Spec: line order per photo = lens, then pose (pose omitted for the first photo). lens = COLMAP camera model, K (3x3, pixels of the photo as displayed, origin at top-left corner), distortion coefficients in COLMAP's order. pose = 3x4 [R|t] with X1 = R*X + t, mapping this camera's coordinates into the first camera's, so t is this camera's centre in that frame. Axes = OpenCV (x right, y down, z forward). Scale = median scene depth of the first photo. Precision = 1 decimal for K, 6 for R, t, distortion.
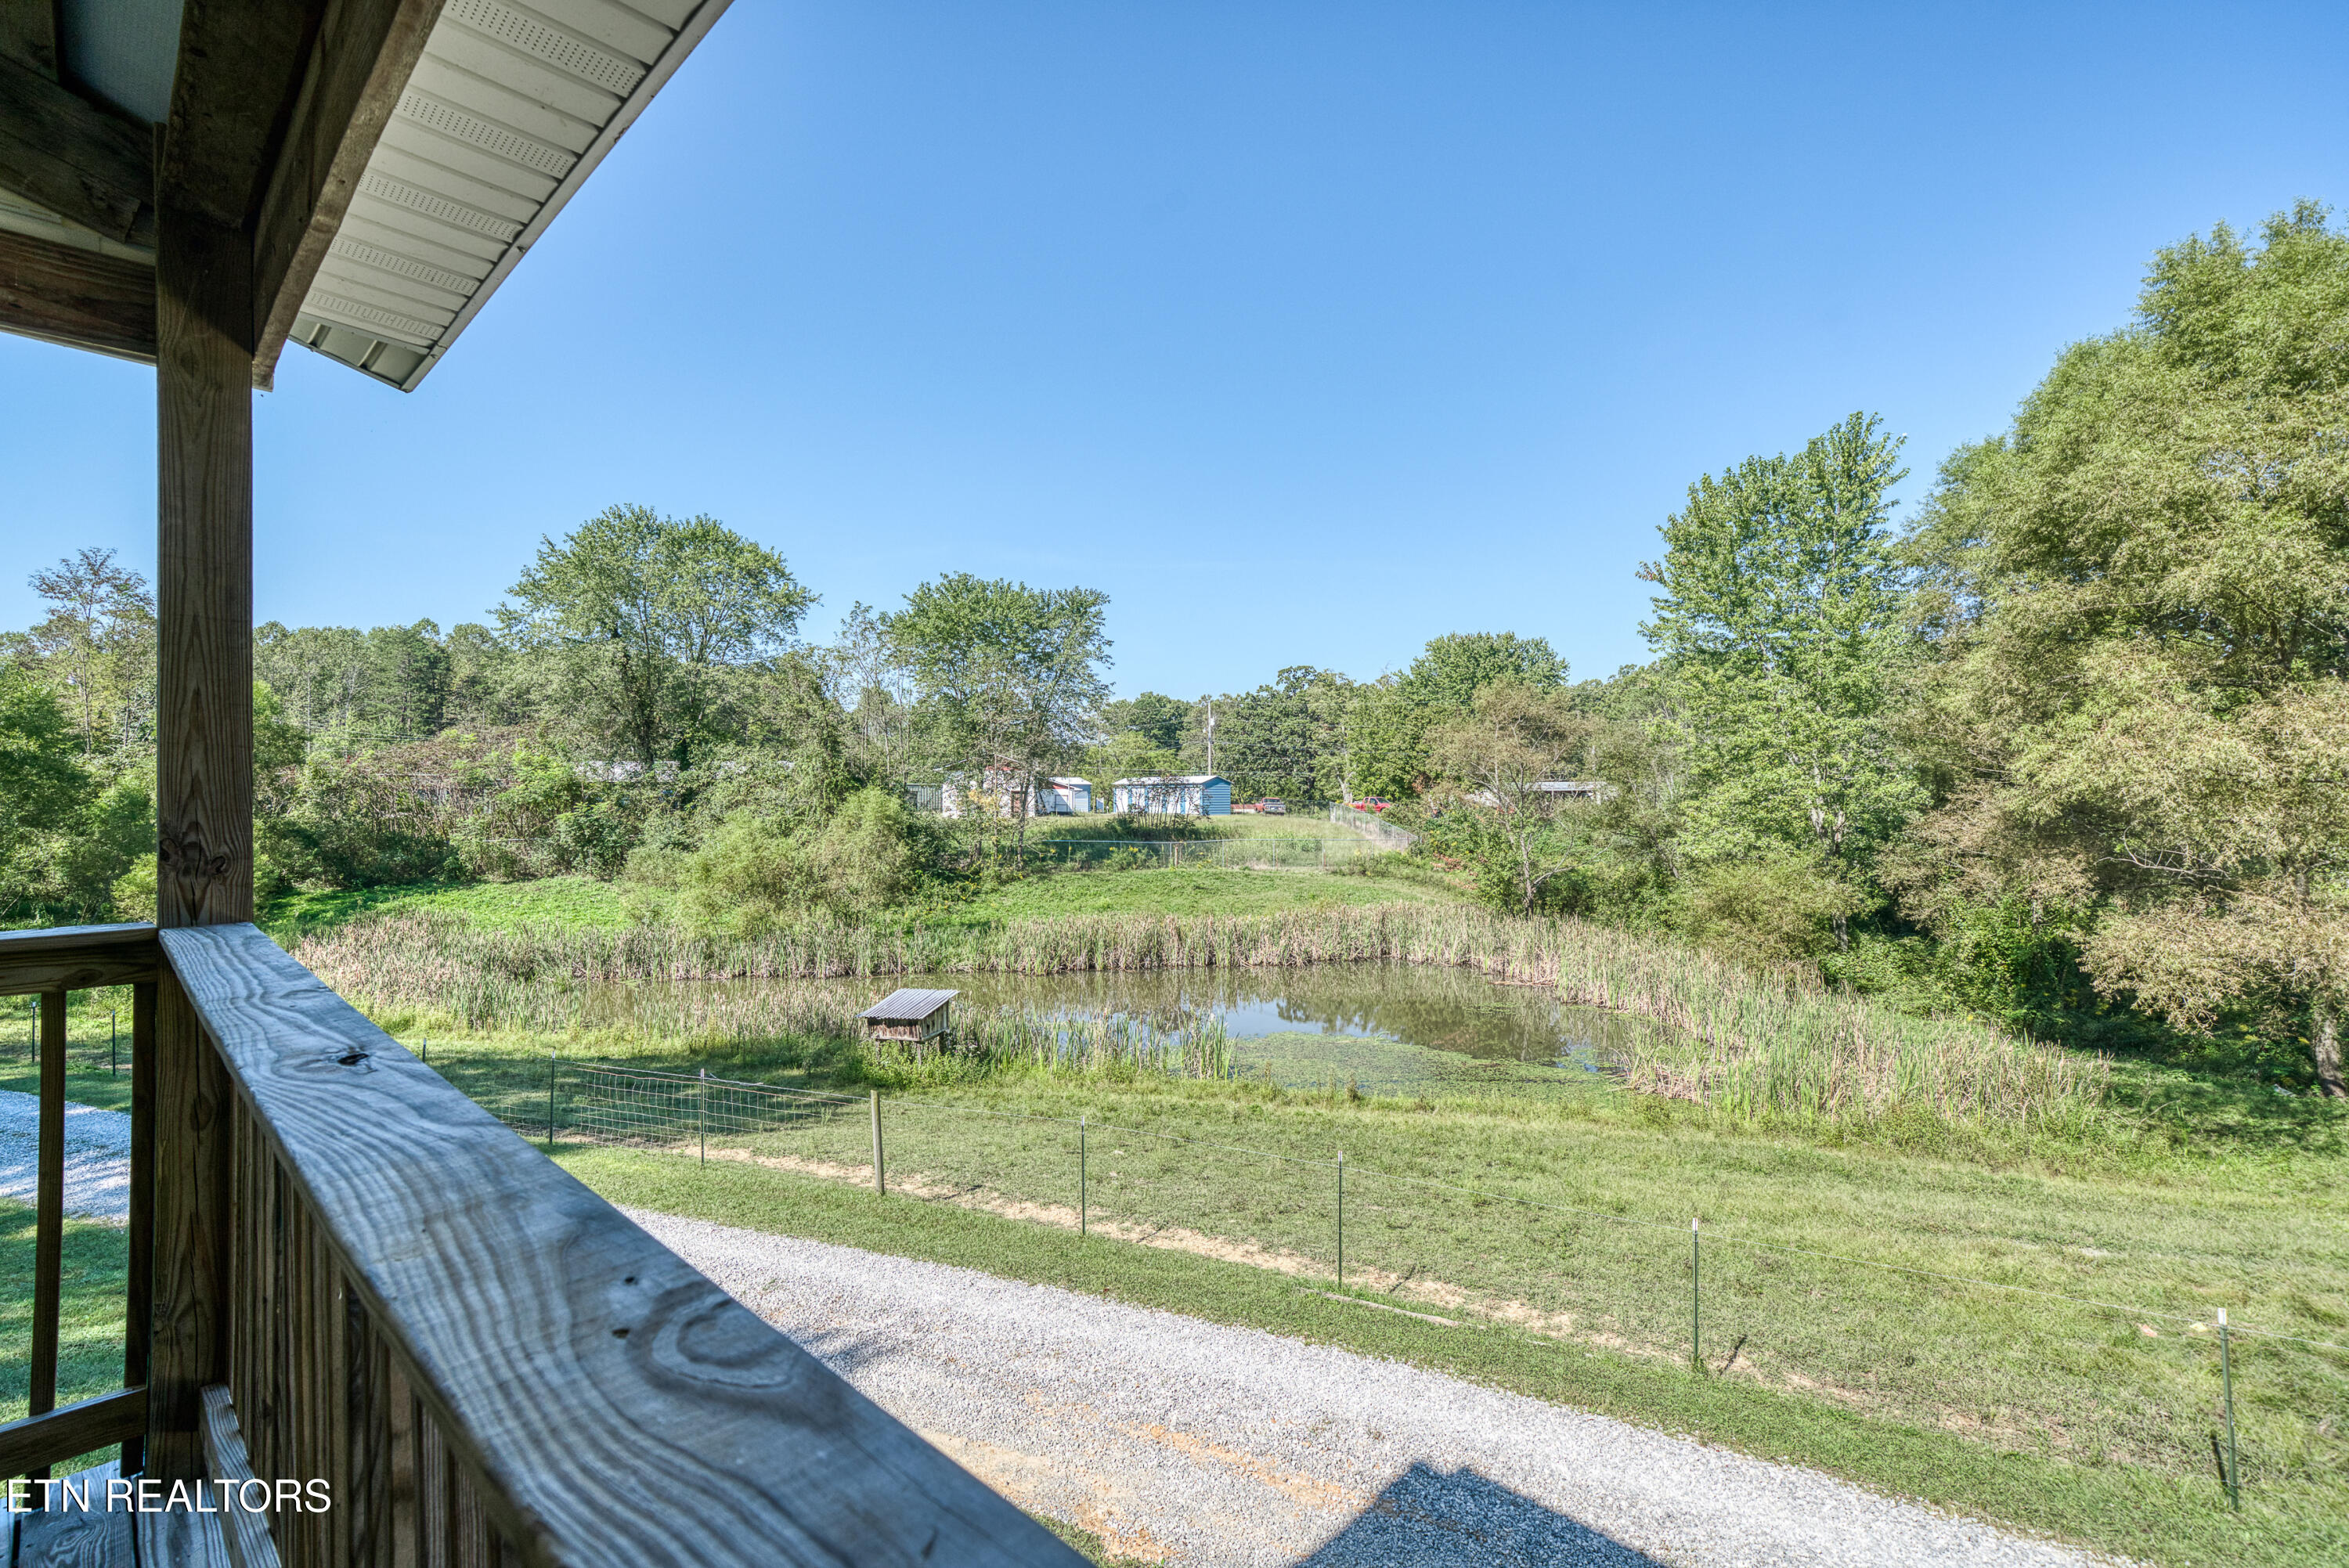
lens RADIAL K [[1075.4, 0, 1144.6], [0, 1075.4, 793.0], [0, 0, 1]] dist [0.017786, -0.000272]
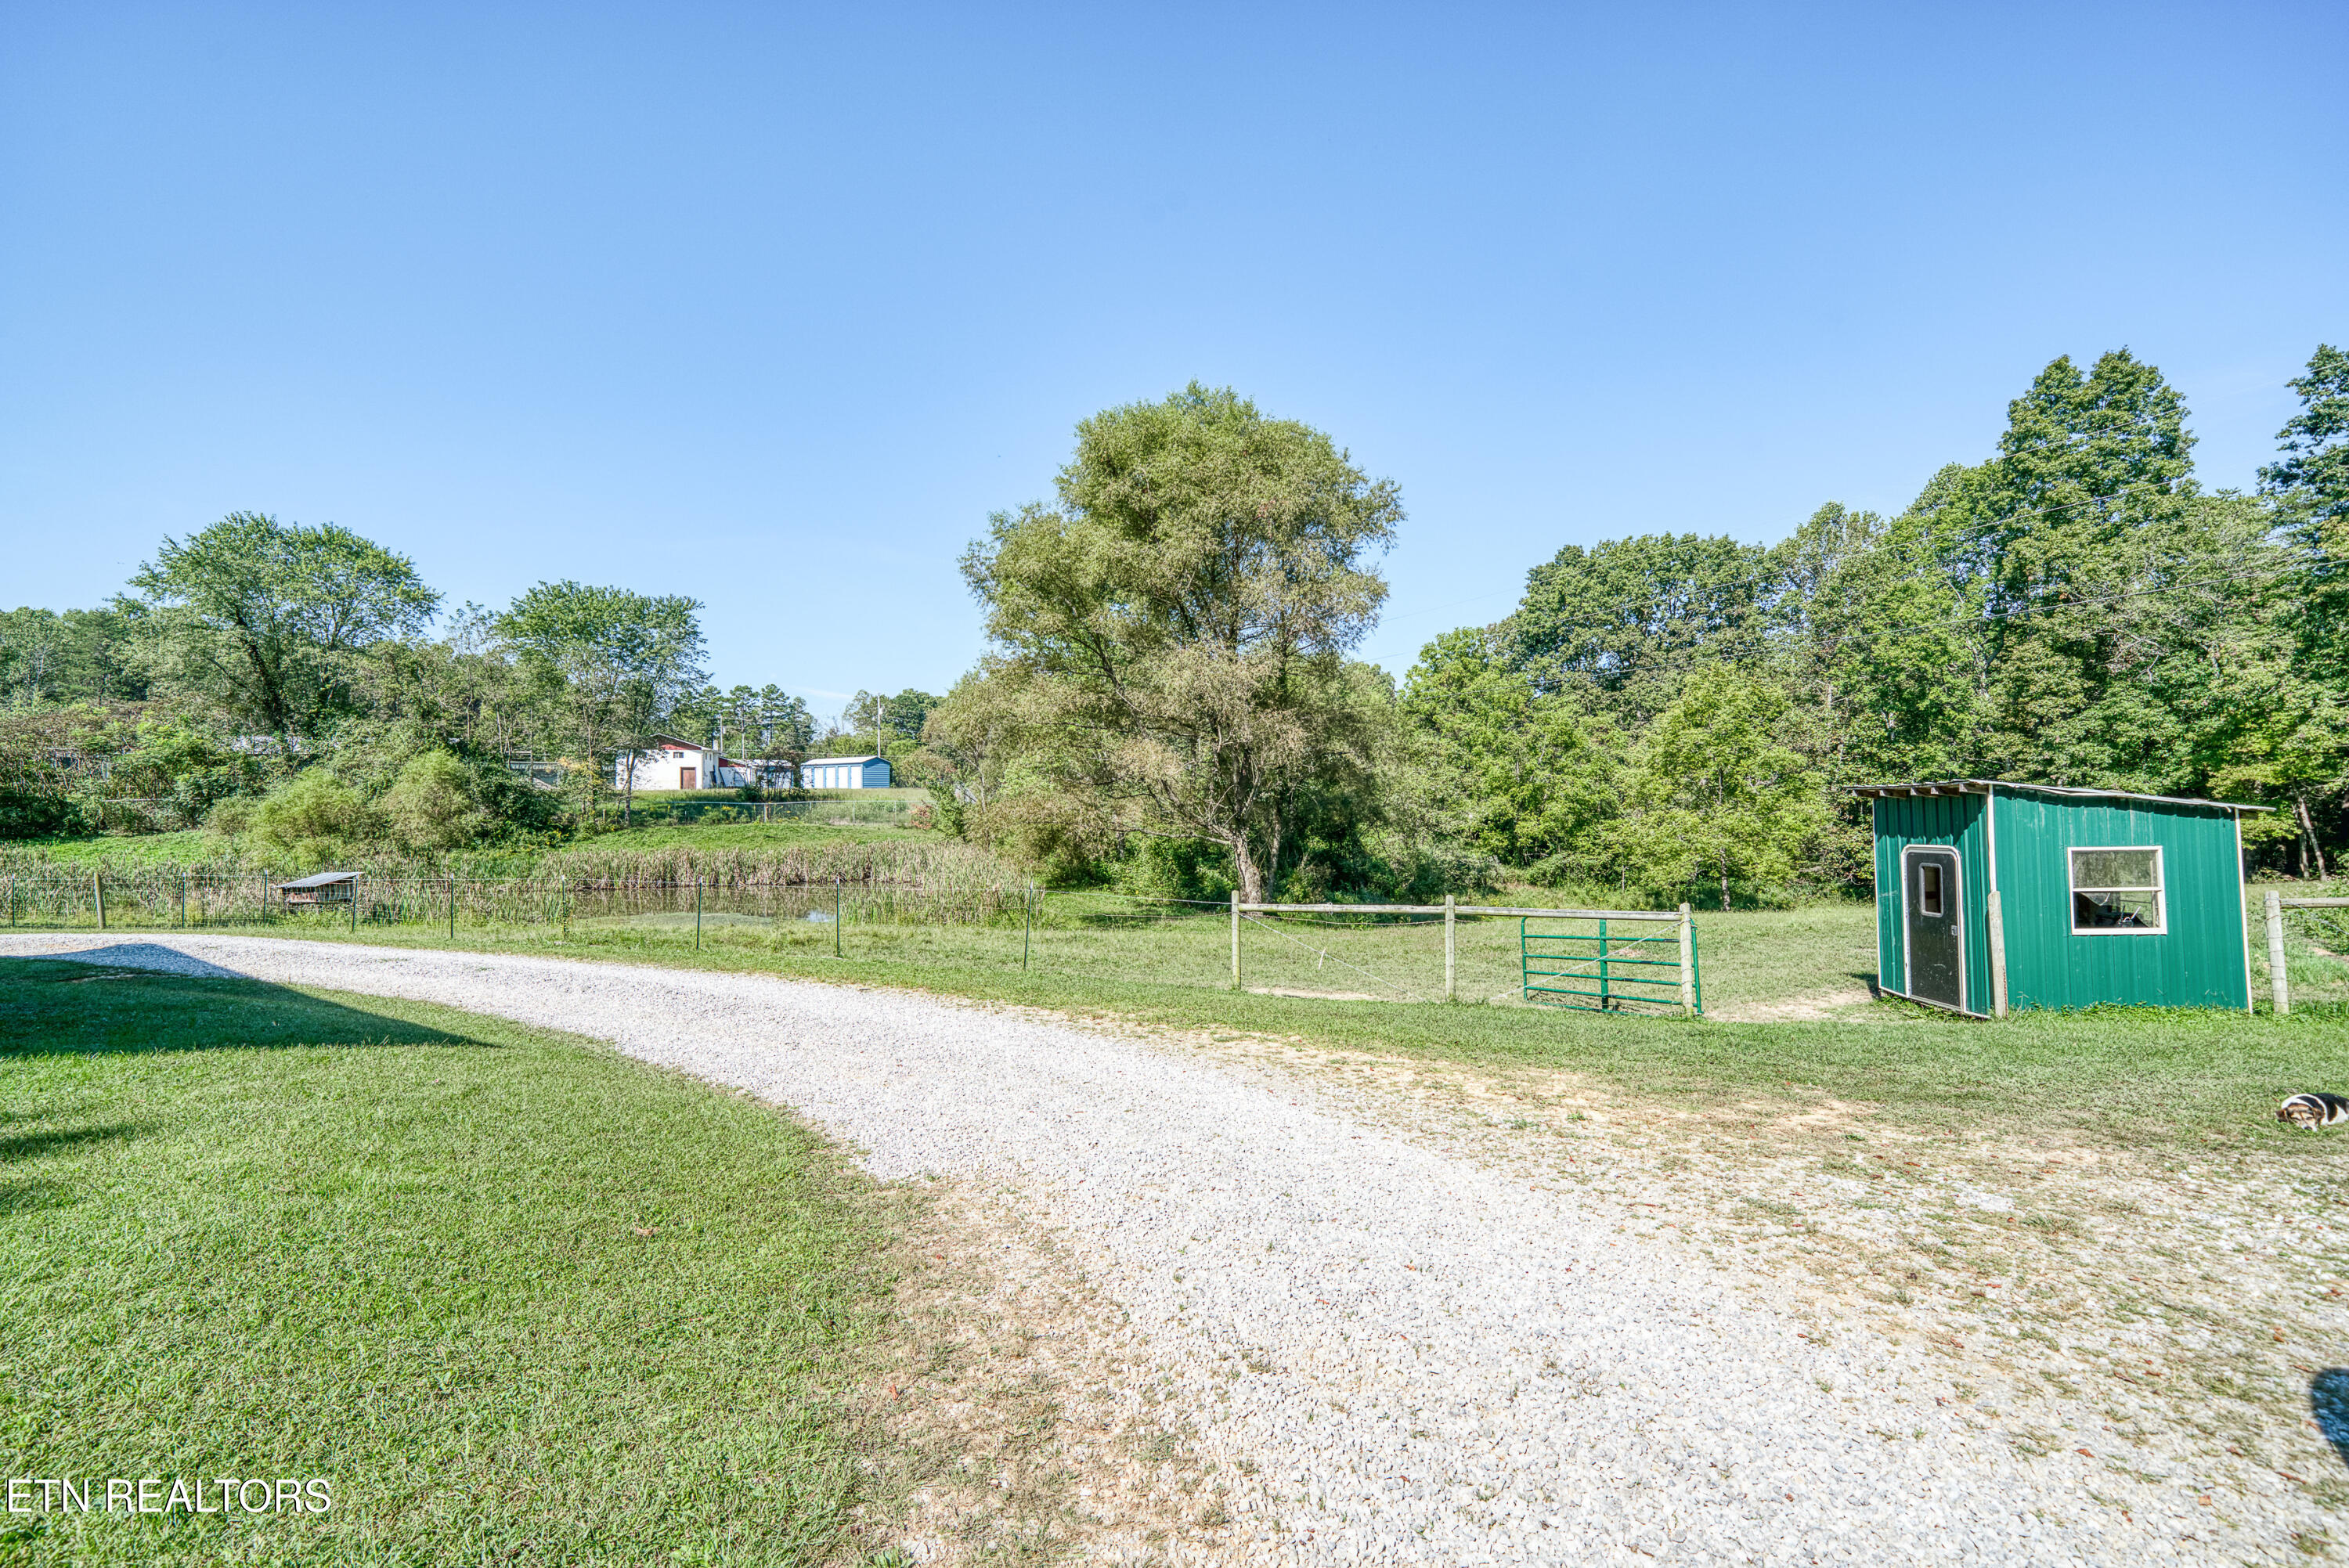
lens RADIAL K [[1017.5, 0, 1144.4], [0, 1017.5, 790.8], [0, 0, 1]] dist [0.019918, 0.000191]
pose [[0.988416, 0.000531, 0.151765, 0.308663], [-0.000763, 0.999999, 0.001470, 0.032400], [-0.151765, -0.001569, 0.988415, -0.252051]]
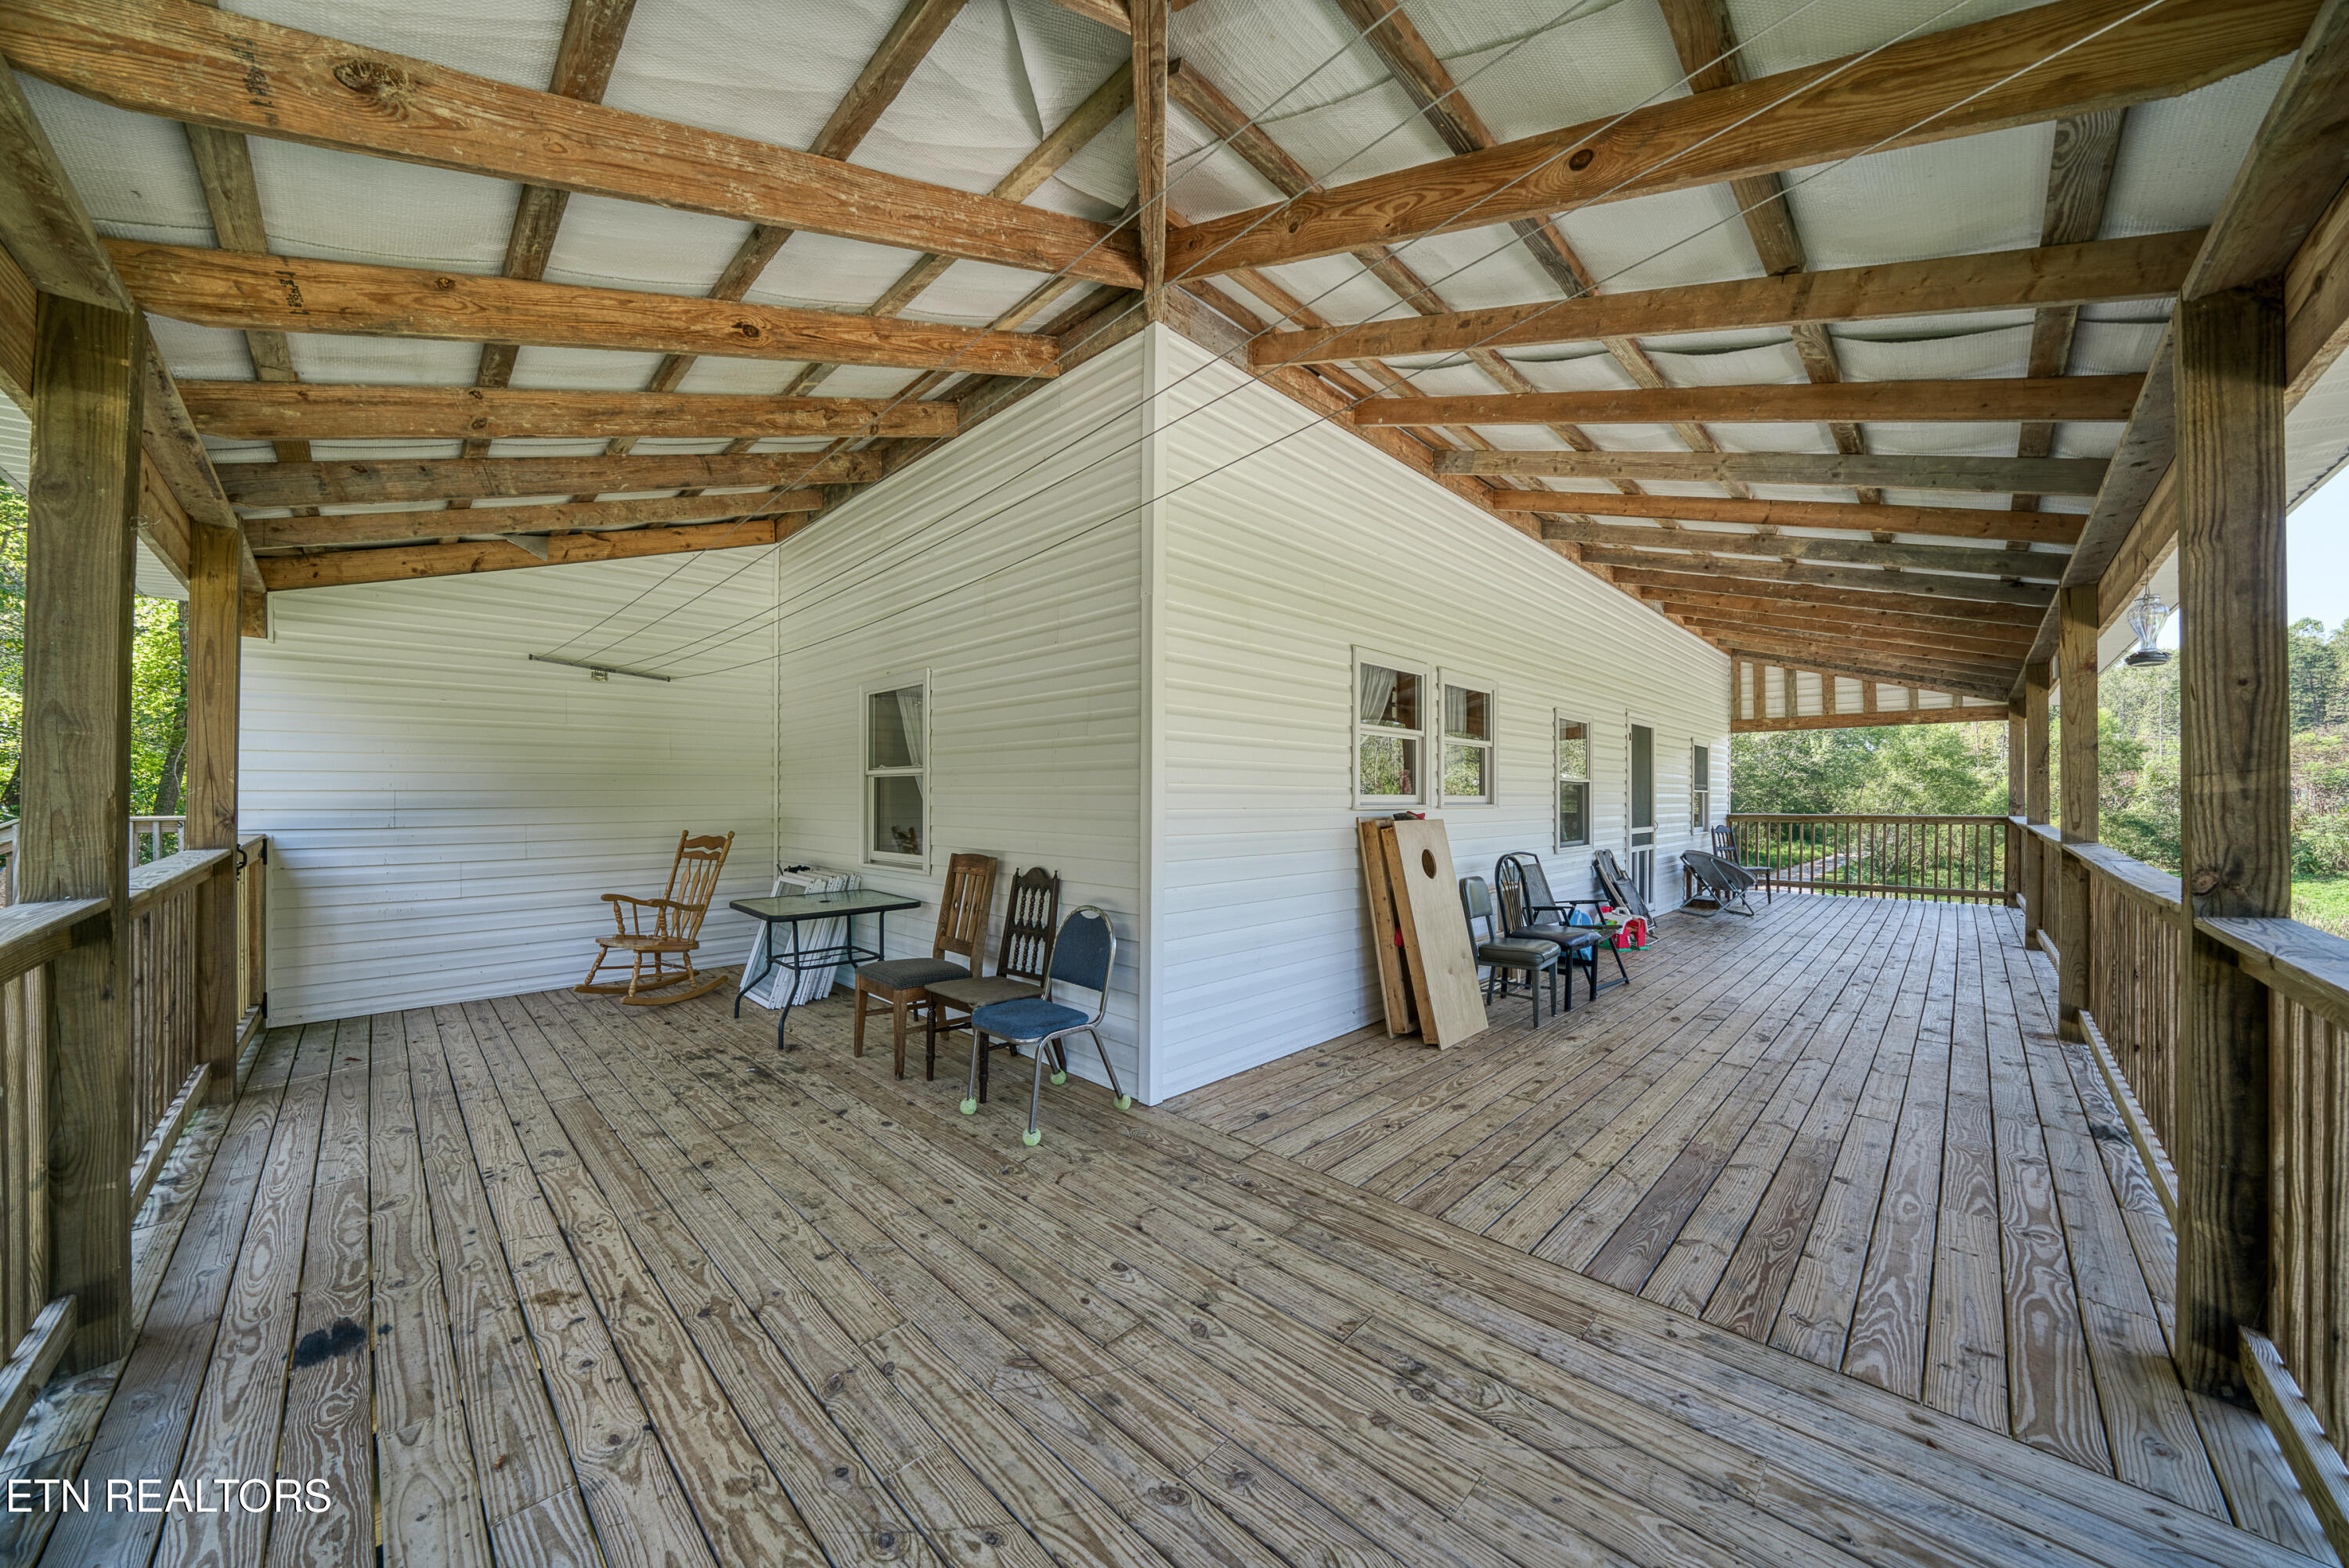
lens RADIAL K [[818.5, 0, 1163.1], [0, 818.5, 793.8], [0, 0, 1]] dist [-0.014261, 0.000246]
pose [[0.014018, 0.000217, -0.999902, 0.141952], [0.001471, 0.999999, 0.000238, -0.000478], [0.999901, -0.001474, 0.014018, -0.152174]]
